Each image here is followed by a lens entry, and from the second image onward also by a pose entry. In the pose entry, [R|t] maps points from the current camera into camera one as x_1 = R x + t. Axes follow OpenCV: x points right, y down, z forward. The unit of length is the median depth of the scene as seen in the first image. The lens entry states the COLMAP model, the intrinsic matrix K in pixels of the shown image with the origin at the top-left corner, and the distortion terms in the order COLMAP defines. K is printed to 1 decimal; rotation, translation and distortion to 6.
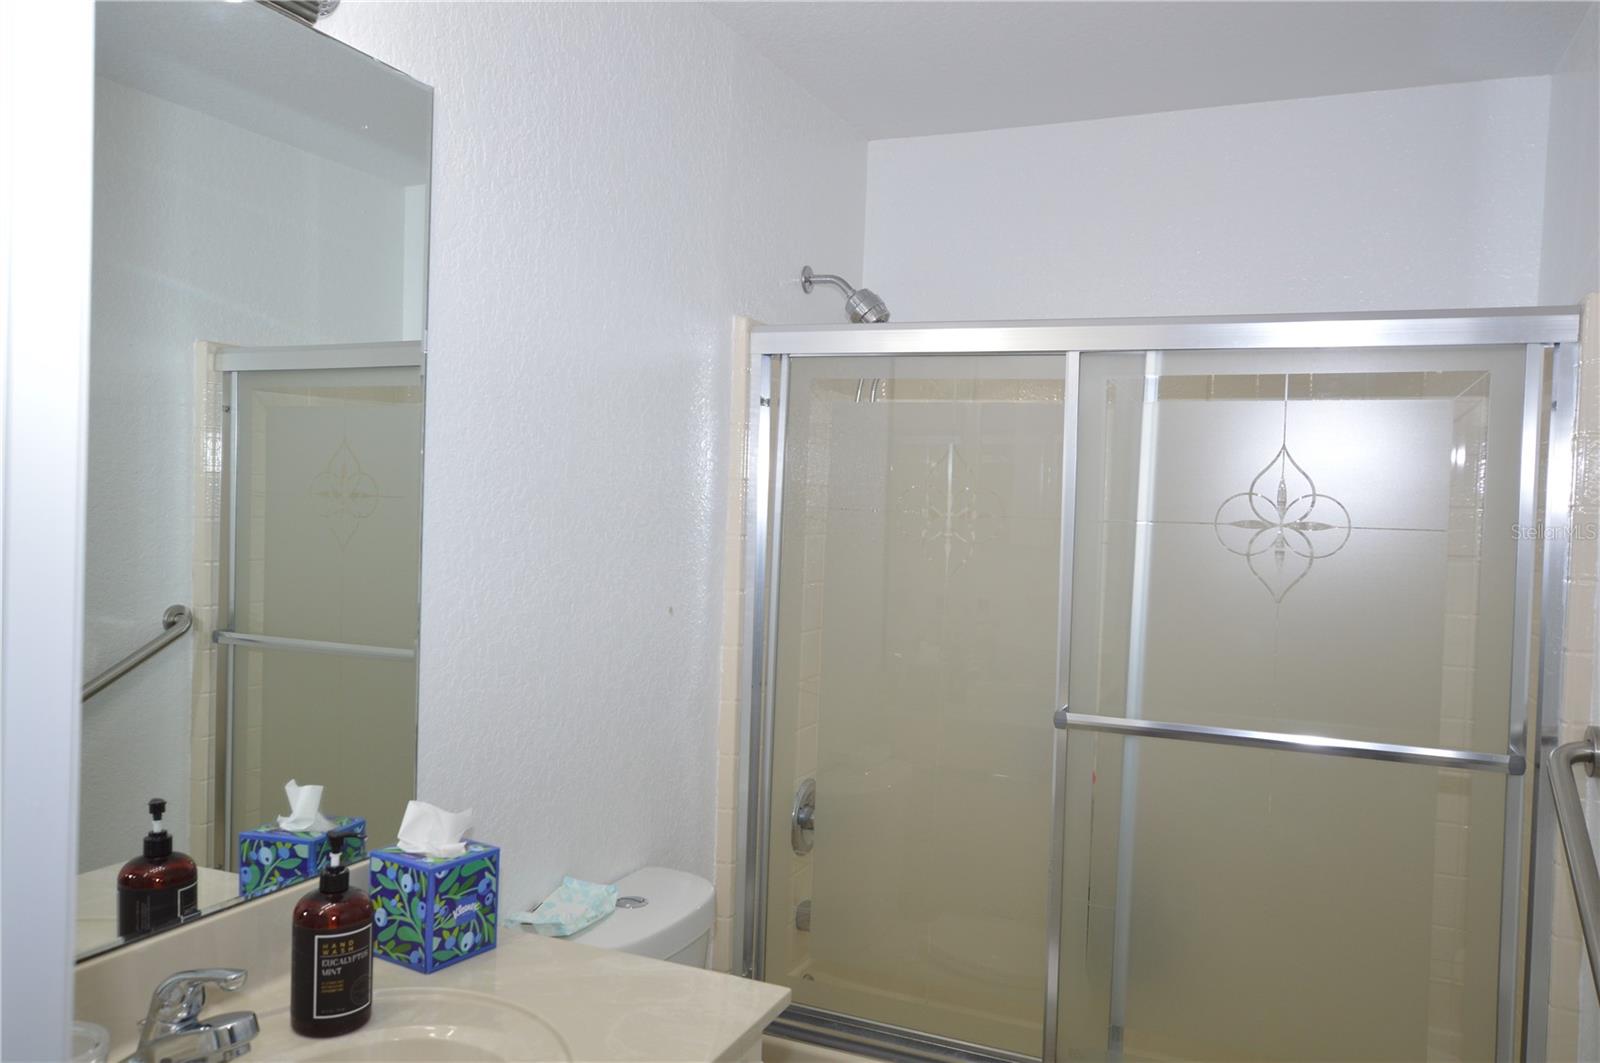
lens RADIAL K [[1295.1, 0, 800.0], [0, 1295.1, 531.5], [0, 0, 1]] dist [0.001266, 0.004000]
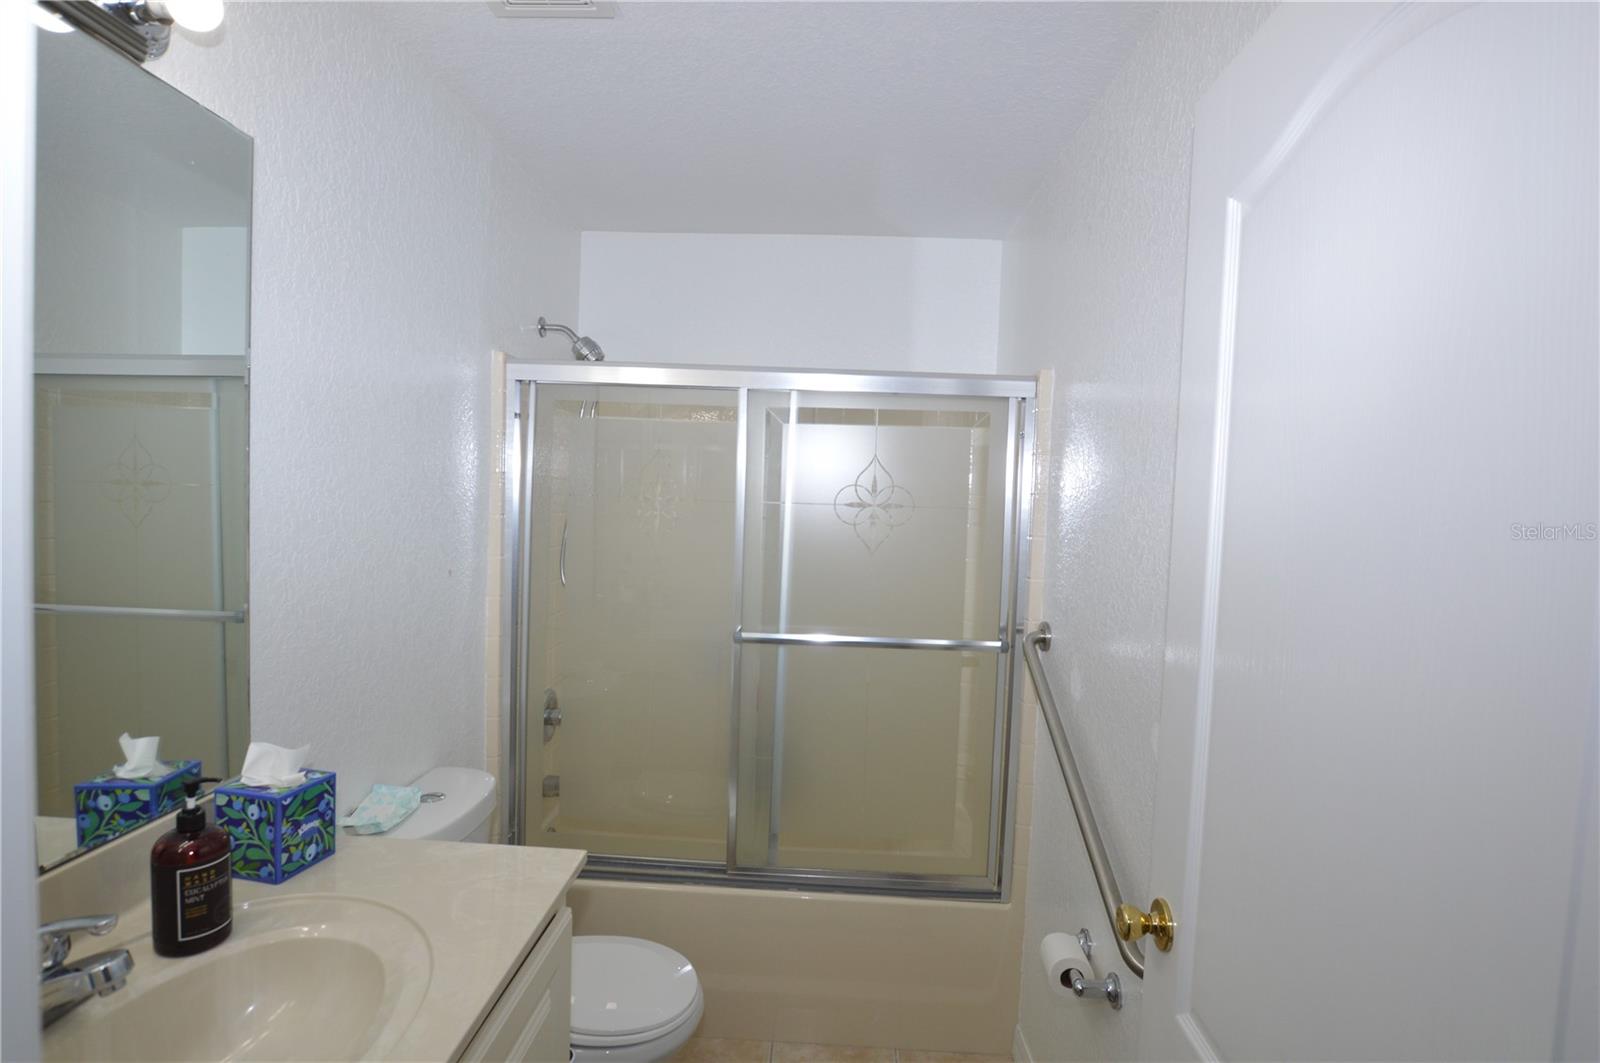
lens RADIAL K [[833.6, 0, 795.9], [0, 833.6, 536.4], [0, 0, 1]] dist [-0.023146, -0.000349]
pose [[0.926144, -0.018639, 0.376709, -0.116059], [0.004728, 0.999273, 0.037819, -0.007369], [-0.377140, -0.033245, 0.925559, 0.114904]]
